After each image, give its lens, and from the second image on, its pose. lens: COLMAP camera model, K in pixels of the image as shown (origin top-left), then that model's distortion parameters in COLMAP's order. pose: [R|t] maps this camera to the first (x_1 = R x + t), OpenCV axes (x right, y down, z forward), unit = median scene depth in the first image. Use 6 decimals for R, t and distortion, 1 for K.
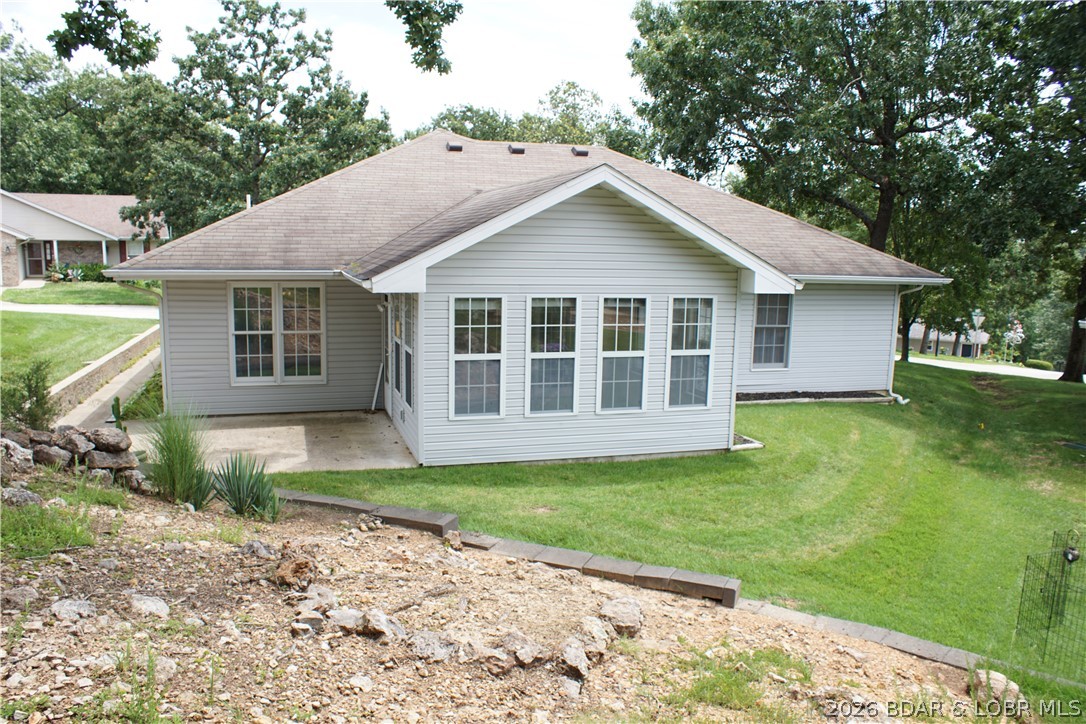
lens RADIAL K [[834.7, 0, 525.0], [0, 834.7, 385.7], [0, 0, 1]] dist [-0.158181, 0.138316]
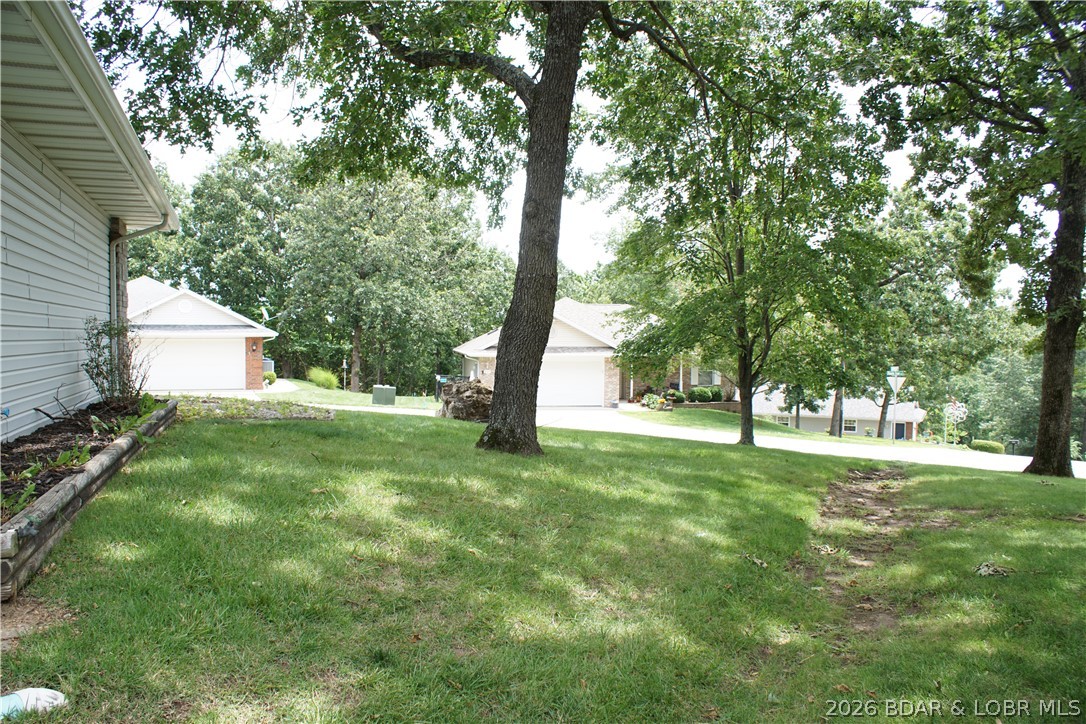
lens RADIAL K [[831.6, 0, 527.5], [0, 831.6, 389.2], [0, 0, 1]] dist [-0.164692, 0.143025]
pose [[0.998585, -0.016035, 0.050709, 0.149853], [0.021538, 0.993709, -0.109901, -0.004990], [-0.048628, 0.110838, 0.992648, 0.232554]]
